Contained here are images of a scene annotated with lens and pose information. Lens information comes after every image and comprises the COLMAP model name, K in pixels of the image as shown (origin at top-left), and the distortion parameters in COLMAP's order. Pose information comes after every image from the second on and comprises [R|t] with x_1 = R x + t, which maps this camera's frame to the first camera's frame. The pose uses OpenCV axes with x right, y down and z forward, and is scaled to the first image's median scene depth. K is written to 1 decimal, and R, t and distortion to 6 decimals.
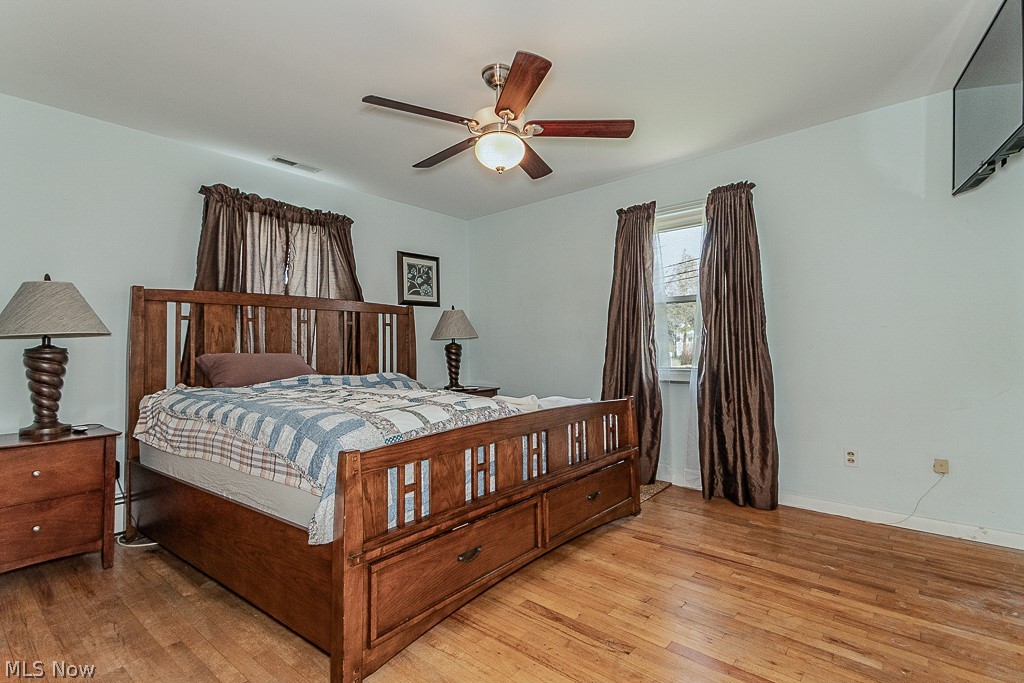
lens RADIAL K [[476.3, 0, 515.0], [0, 476.3, 335.1], [0, 0, 1]] dist [0.018077, -0.000380]
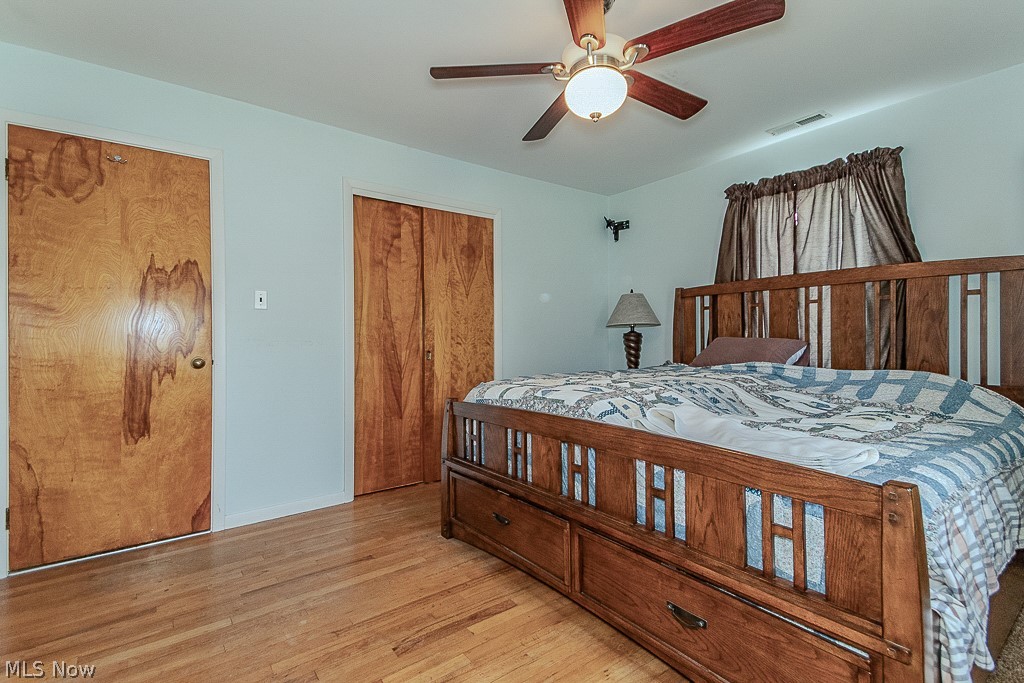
lens RADIAL K [[476.3, 0, 516.0], [0, 476.3, 339.1], [0, 0, 1]] dist [0.018077, -0.000380]
pose [[-0.215172, 0.015367, -0.976455, 0.623267], [0.032170, 0.999445, 0.008640, 0.017587], [0.976046, -0.029554, -0.215547, 0.814415]]
